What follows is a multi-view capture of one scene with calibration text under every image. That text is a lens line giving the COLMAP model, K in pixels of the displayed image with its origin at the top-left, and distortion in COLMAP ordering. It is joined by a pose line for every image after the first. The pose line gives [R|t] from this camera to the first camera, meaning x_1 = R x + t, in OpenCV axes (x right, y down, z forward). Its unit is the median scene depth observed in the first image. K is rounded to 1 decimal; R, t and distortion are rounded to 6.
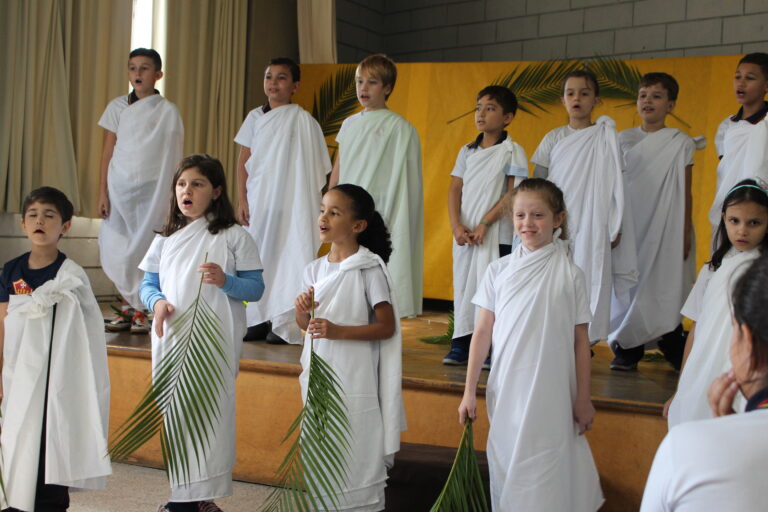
lens RADIAL K [[1234.4, 0, 389.2], [0, 1234.4, 260.1], [0, 0, 1]] dist [-0.001366, 0.000000]
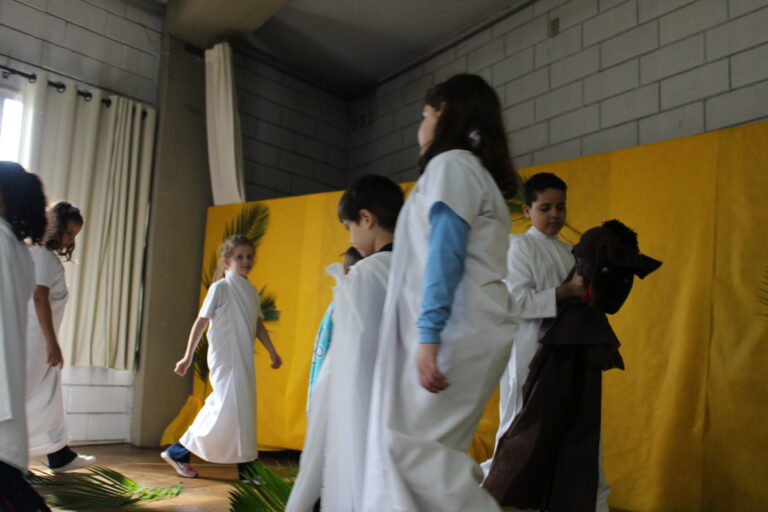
lens RADIAL K [[852.4, 0, 387.3], [0, 852.4, 255.7], [0, 0, 1]] dist [-0.074439, 0.000000]
pose [[0.986256, -0.027358, -0.162944, 0.280537], [-0.002210, 0.983924, -0.178572, 0.000165], [0.165210, 0.176478, 0.970341, 0.618724]]
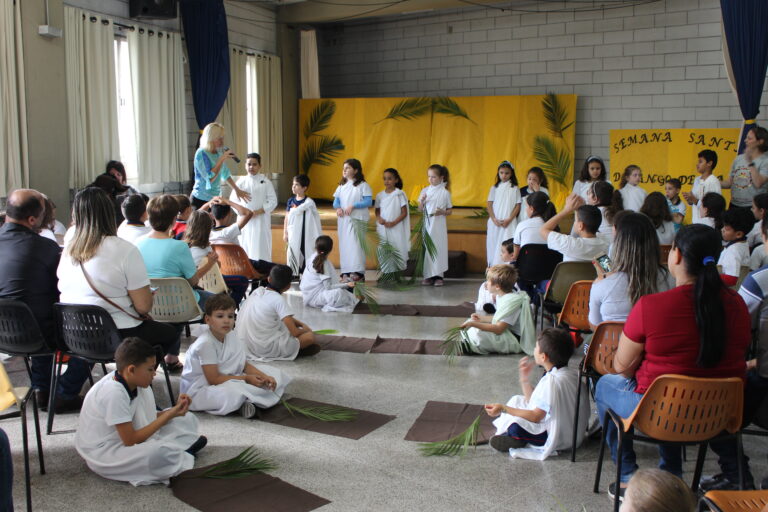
lens RADIAL K [[852.4, 0, 383.1], [0, 852.4, 257.1], [0, 0, 1]] dist [-0.074439, 0.000000]
pose [[0.983034, -0.071483, 0.168923, -0.343016], [0.053169, 0.992446, 0.110563, -0.059643], [-0.175551, -0.099705, 0.979408, -0.912974]]
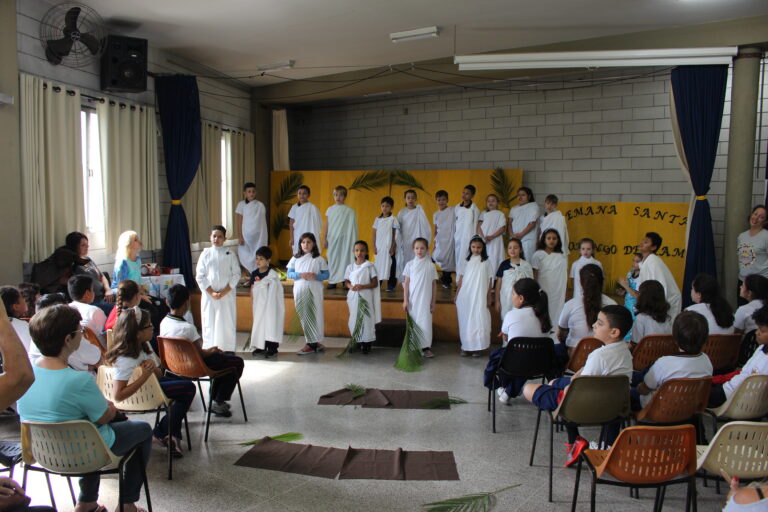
lens RADIAL K [[637.2, 0, 382.1], [0, 637.2, 254.3], [0, 0, 1]] dist [-0.123588, 0.041218]
pose [[0.969765, -0.059638, 0.236642, -0.283444], [0.046724, 0.997115, 0.059814, -0.093200], [-0.239527, -0.046948, 0.969754, -0.484053]]
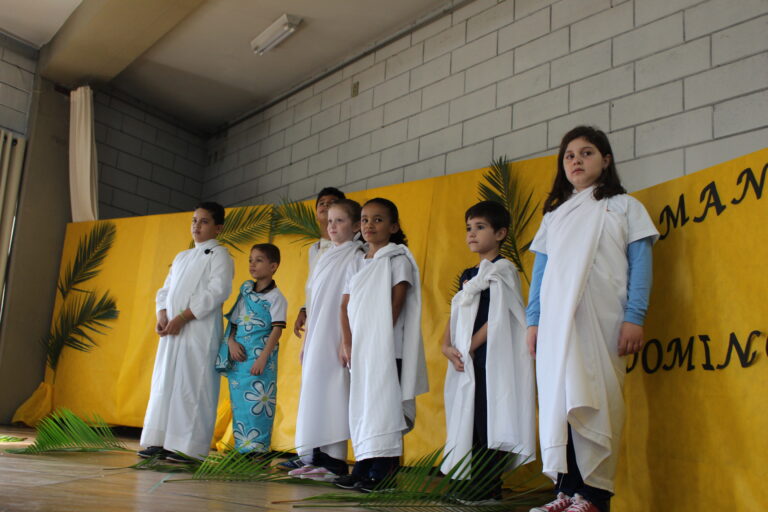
lens RADIAL K [[852.4, 0, 381.9], [0, 852.4, 256.4], [0, 0, 1]] dist [-0.074439, 0.000000]
pose [[0.997811, 0.007412, -0.065712, 0.438647], [-0.021937, 0.974530, -0.223182, 0.068343], [0.062384, 0.224135, 0.972559, 0.426743]]
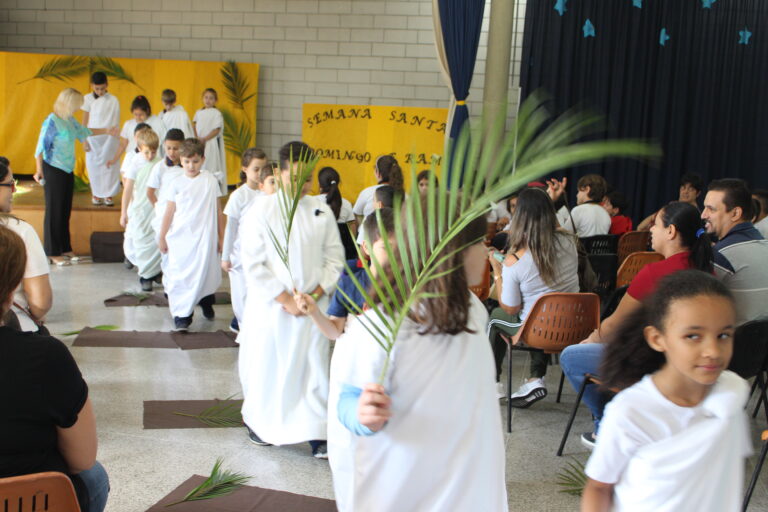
lens RADIAL K [[952.7, 0, 385.3], [0, 952.7, 251.7], [0, 0, 1]] dist [-0.066809, 0.000000]
pose [[0.777701, -0.098669, 0.620842, -0.693314], [0.012730, 0.989875, 0.141372, -0.078625], [-0.628505, -0.102042, 0.771083, -0.834668]]
